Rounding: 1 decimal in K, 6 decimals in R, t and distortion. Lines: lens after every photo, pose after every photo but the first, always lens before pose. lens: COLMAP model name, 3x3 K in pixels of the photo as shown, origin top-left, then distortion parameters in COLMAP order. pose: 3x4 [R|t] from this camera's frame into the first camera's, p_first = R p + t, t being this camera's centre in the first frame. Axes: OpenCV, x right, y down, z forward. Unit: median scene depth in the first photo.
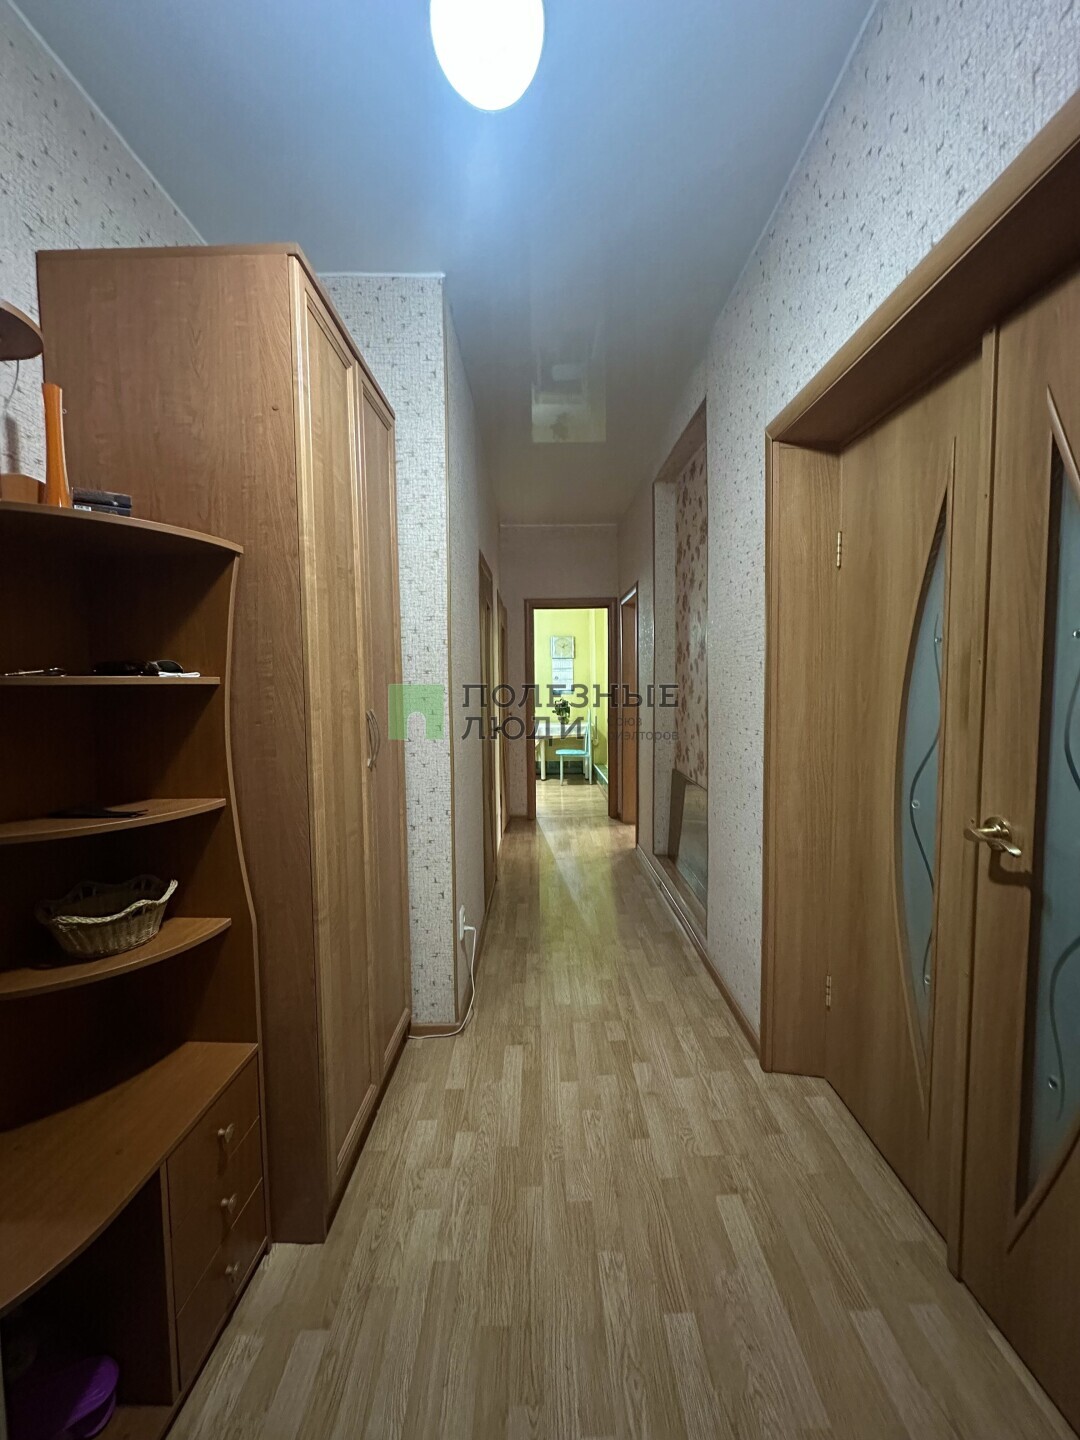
lens RADIAL K [[577.3, 0, 540.0], [0, 577.3, 720.0], [0, 0, 1]] dist [-0.001288, 0.000142]
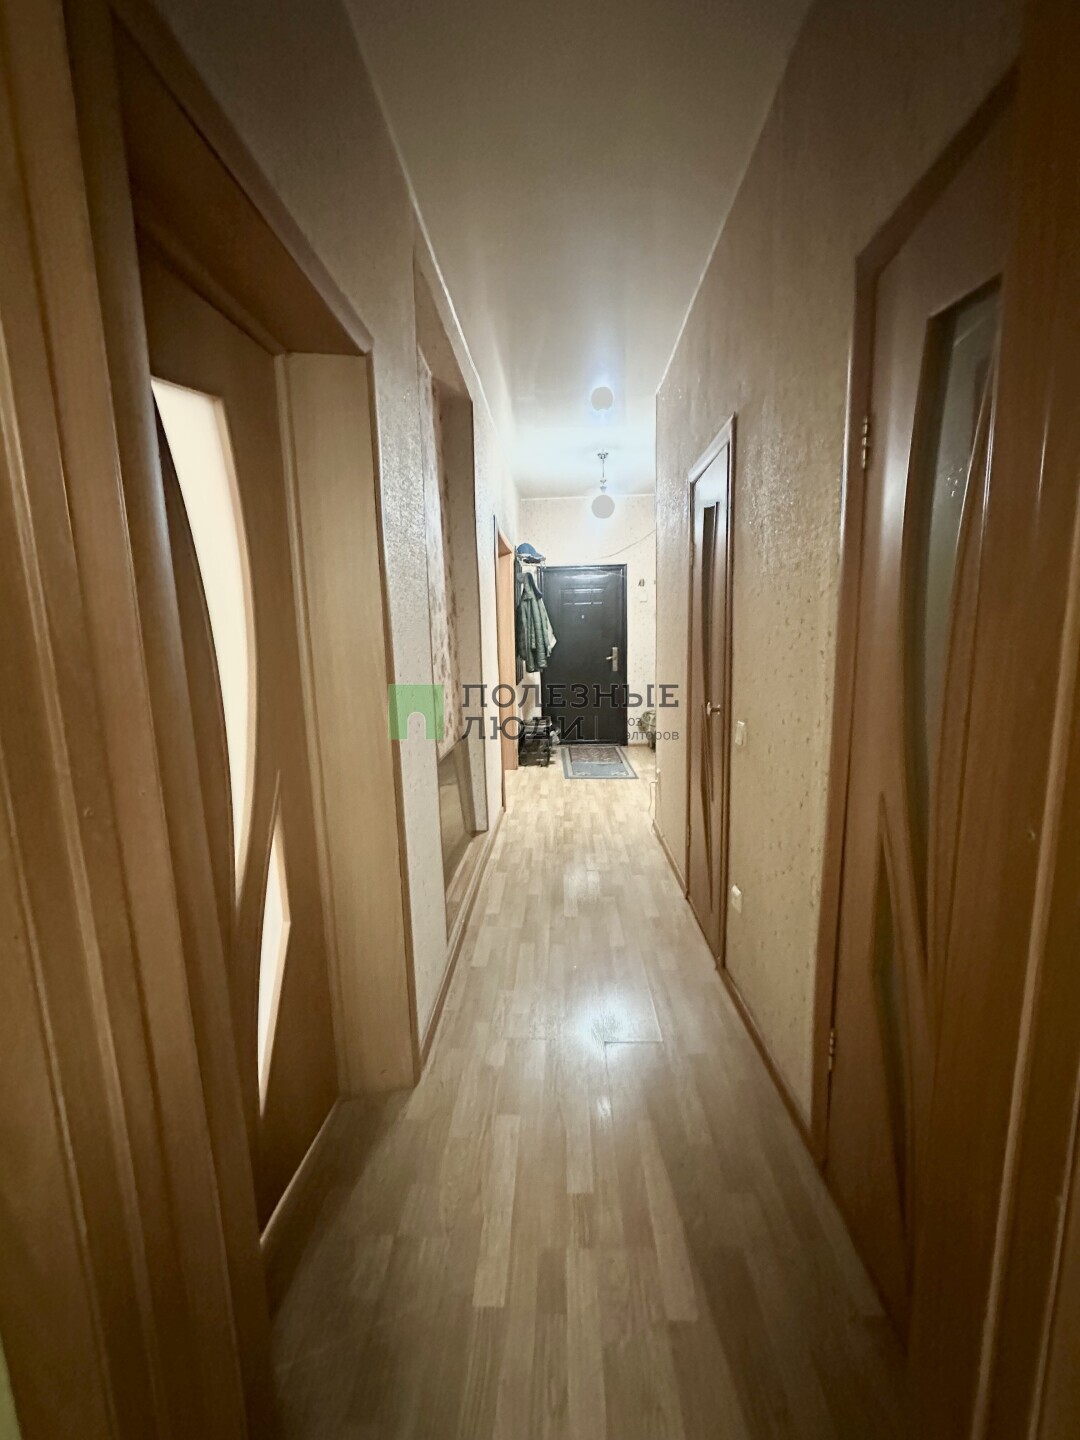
lens RADIAL K [[577.3, 0, 540.0], [0, 577.3, 720.0], [0, 0, 1]] dist [-0.001288, 0.000142]
pose [[-0.998548, 0.029607, 0.045005, 0.132779], [0.038850, 0.974526, 0.220886, -0.200557], [-0.037319, 0.222313, -0.974261, 2.824947]]
